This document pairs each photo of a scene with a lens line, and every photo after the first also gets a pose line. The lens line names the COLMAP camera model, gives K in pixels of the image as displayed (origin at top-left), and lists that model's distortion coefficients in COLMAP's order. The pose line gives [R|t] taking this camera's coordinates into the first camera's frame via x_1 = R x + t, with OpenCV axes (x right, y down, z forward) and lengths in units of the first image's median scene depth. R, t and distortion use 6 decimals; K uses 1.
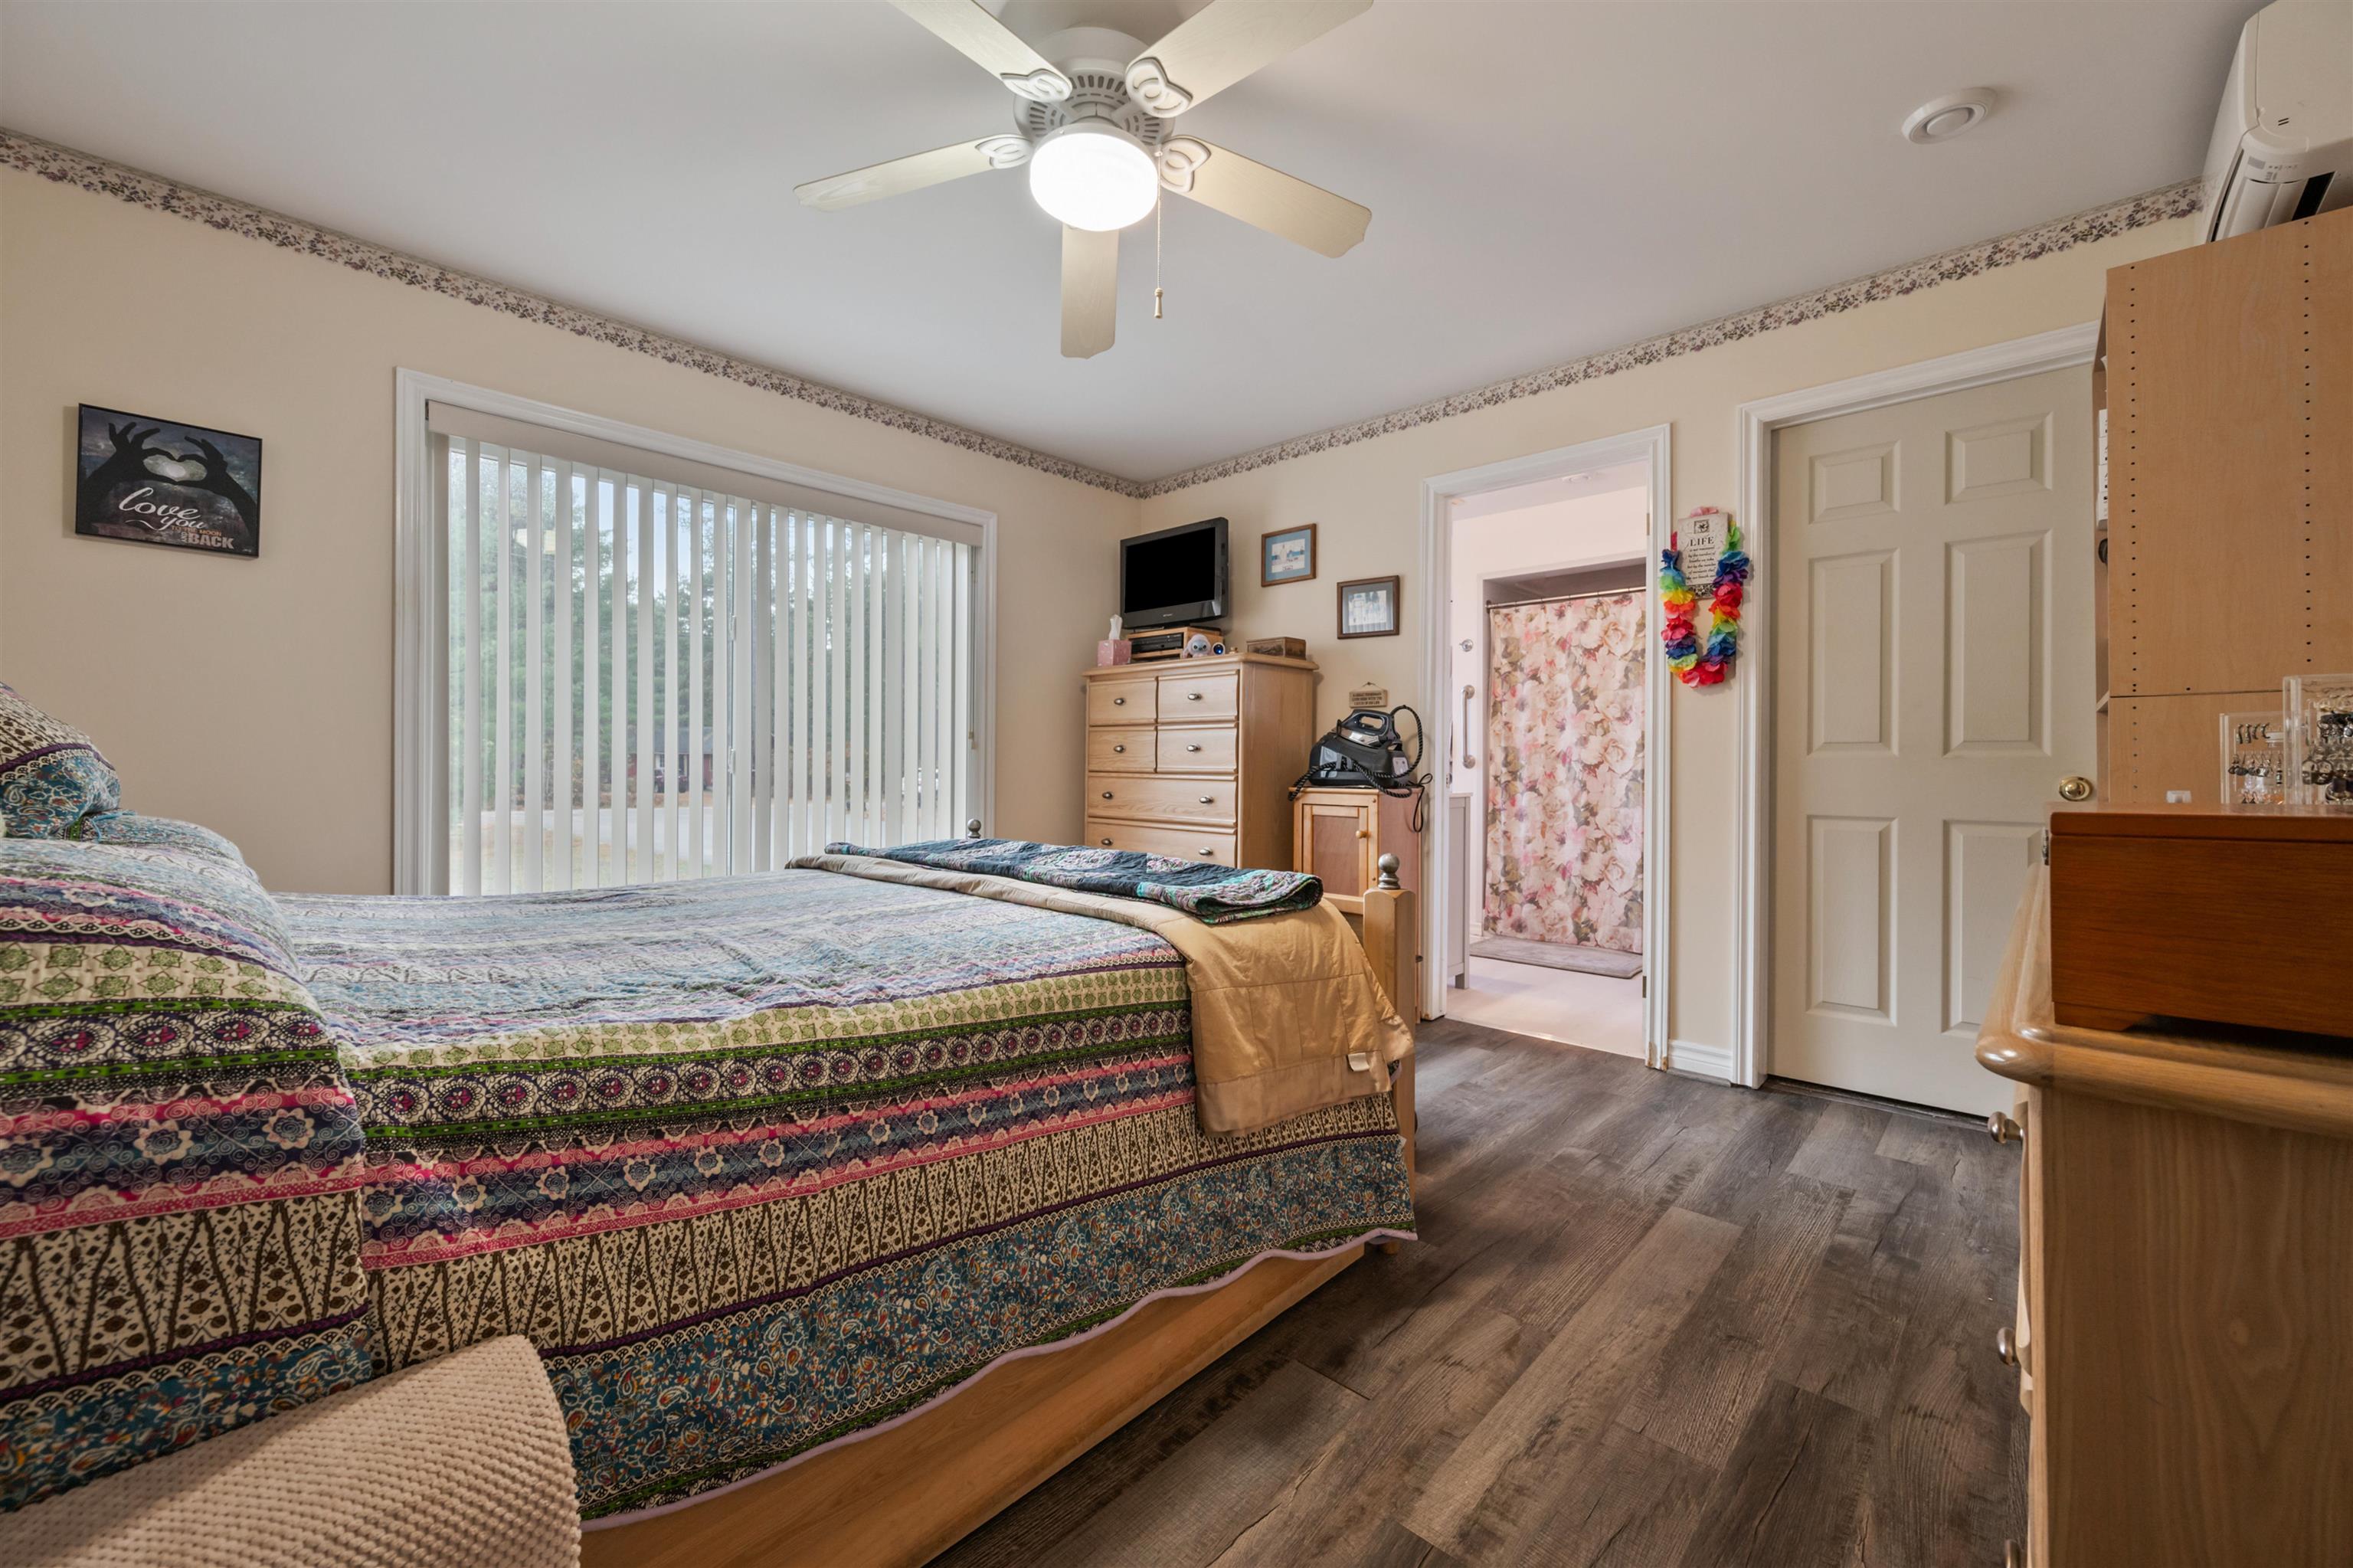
lens RADIAL K [[924.0, 0, 1184.6], [0, 924.0, 771.6], [0, 0, 1]] dist [-0.006431, 0.001390]
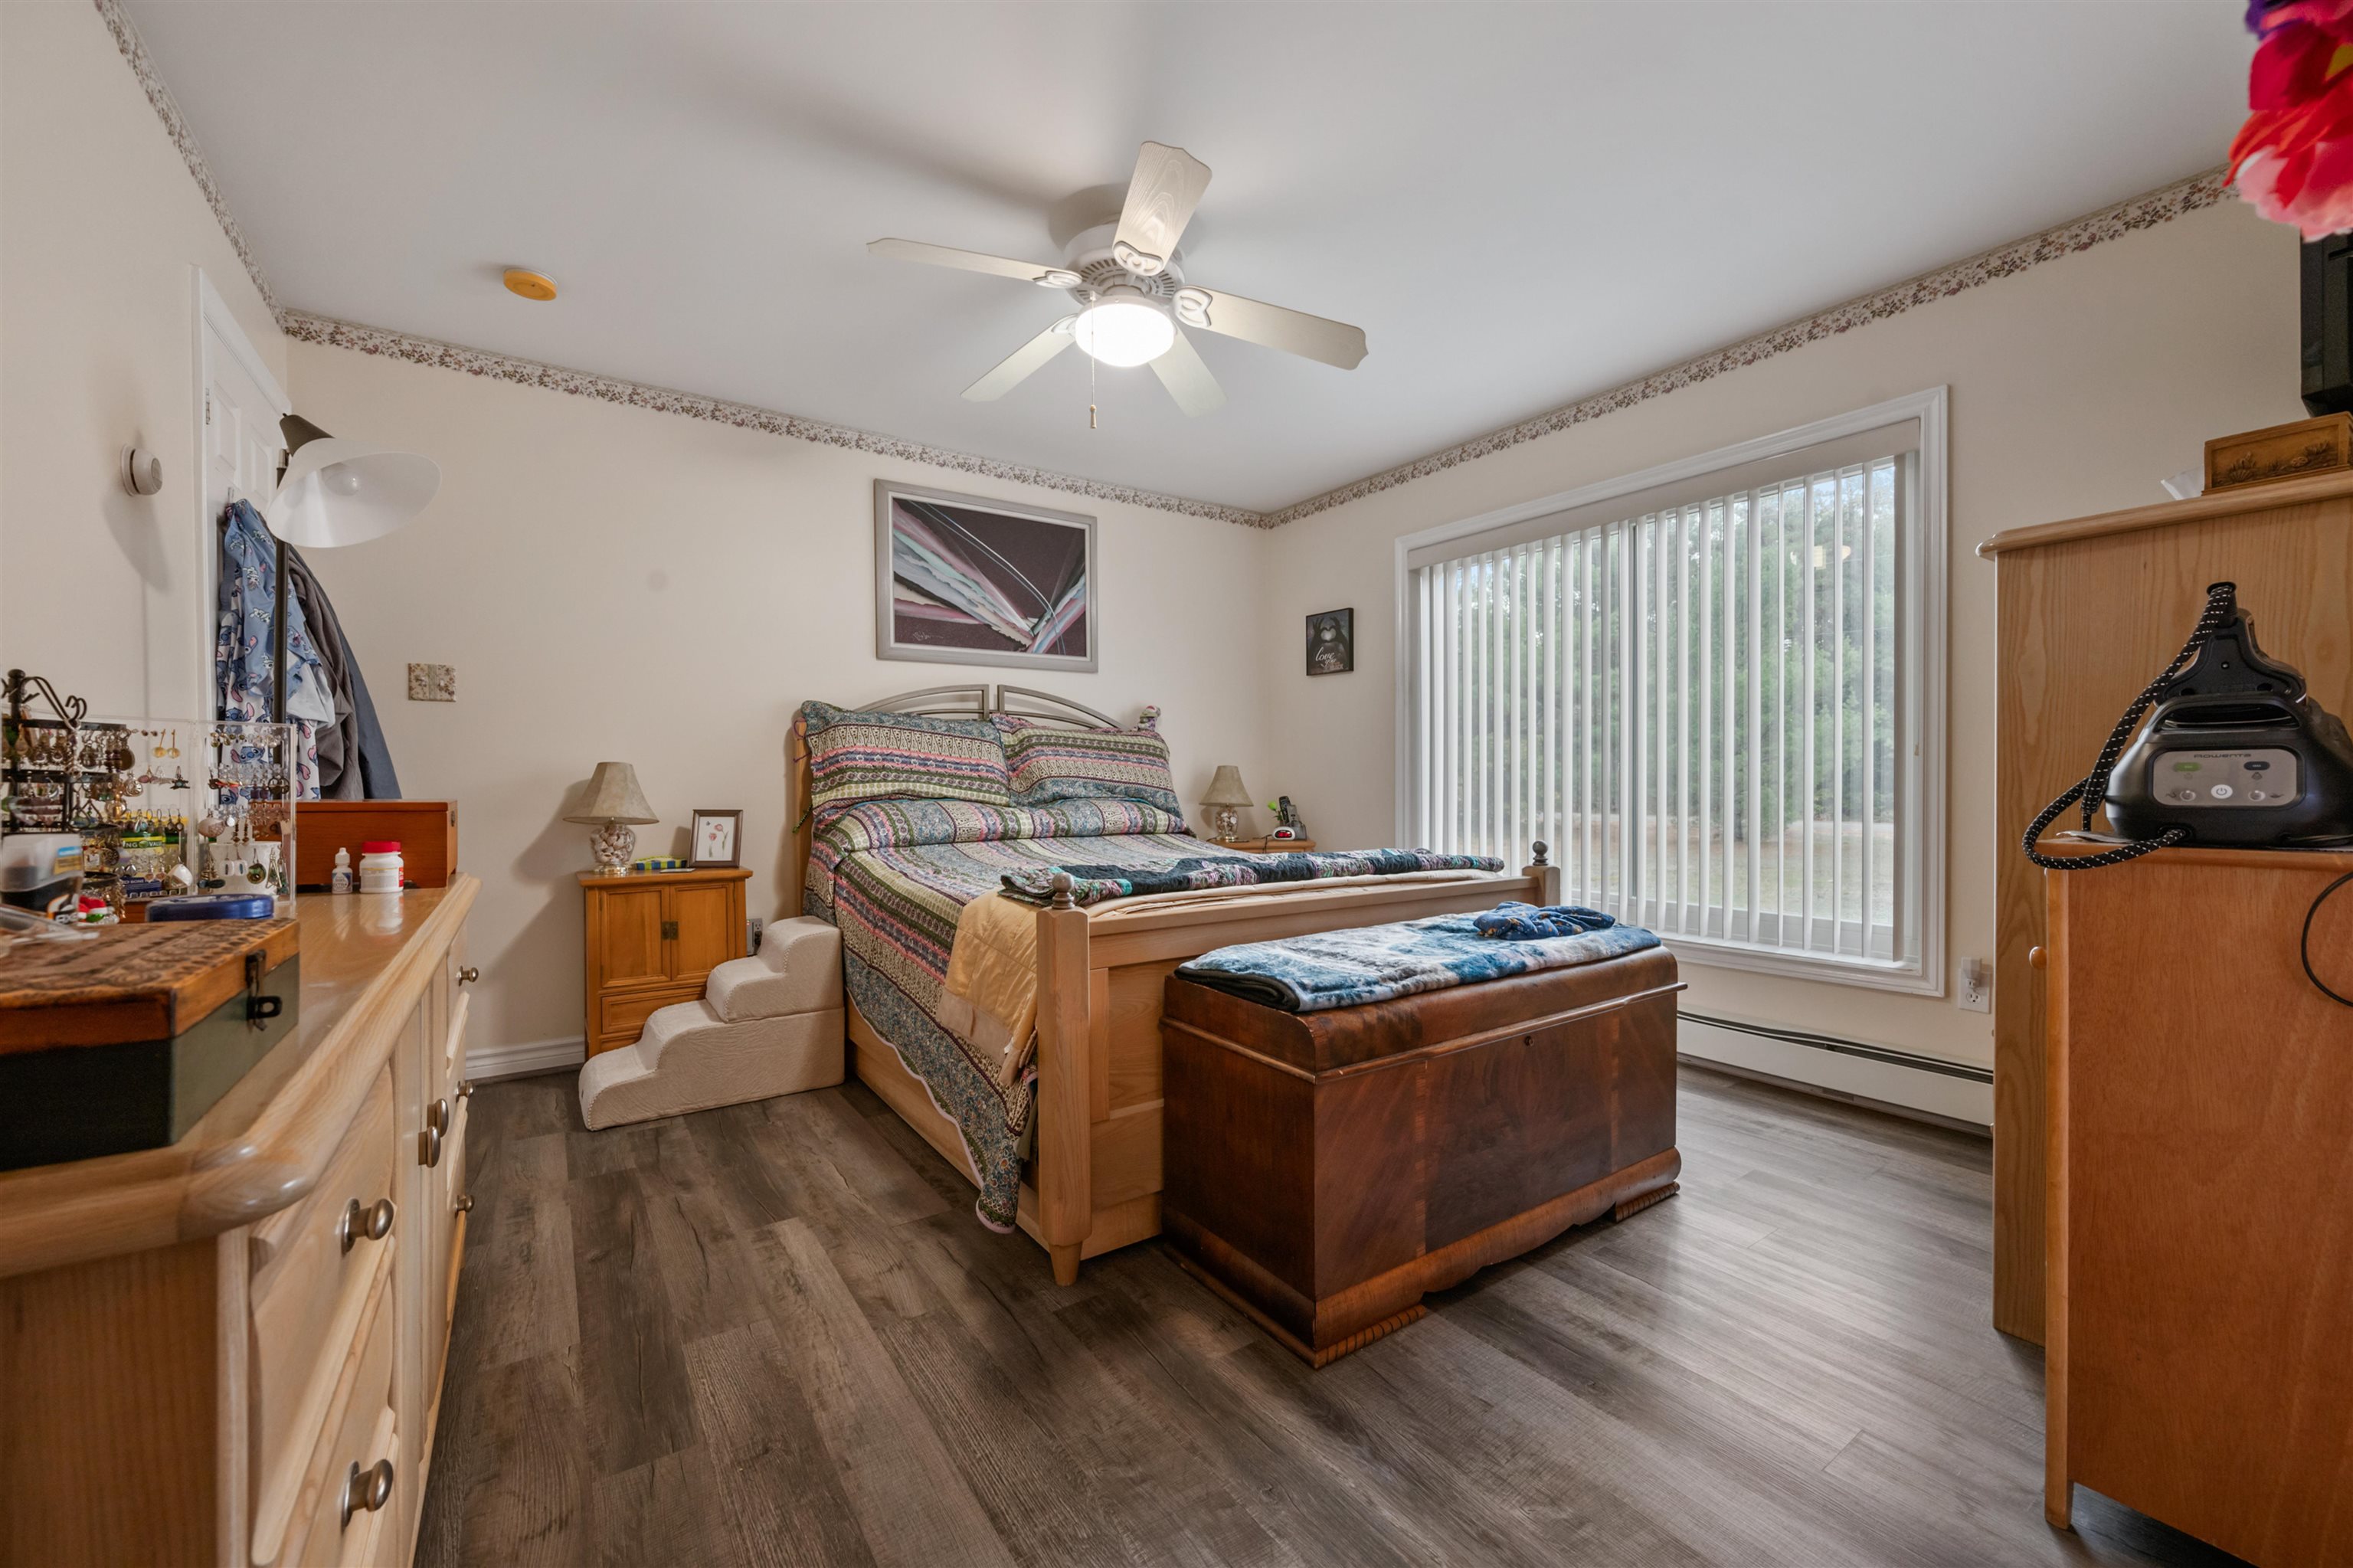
lens RADIAL K [[924.0, 0, 1170.5], [0, 924.0, 784.7], [0, 0, 1]] dist [-0.006431, 0.001390]
pose [[-0.213133, 0.001355, -0.977022, 1.304784], [-0.001233, 0.999998, 0.001656, -0.006222], [0.977022, 0.001558, -0.213131, 1.498164]]
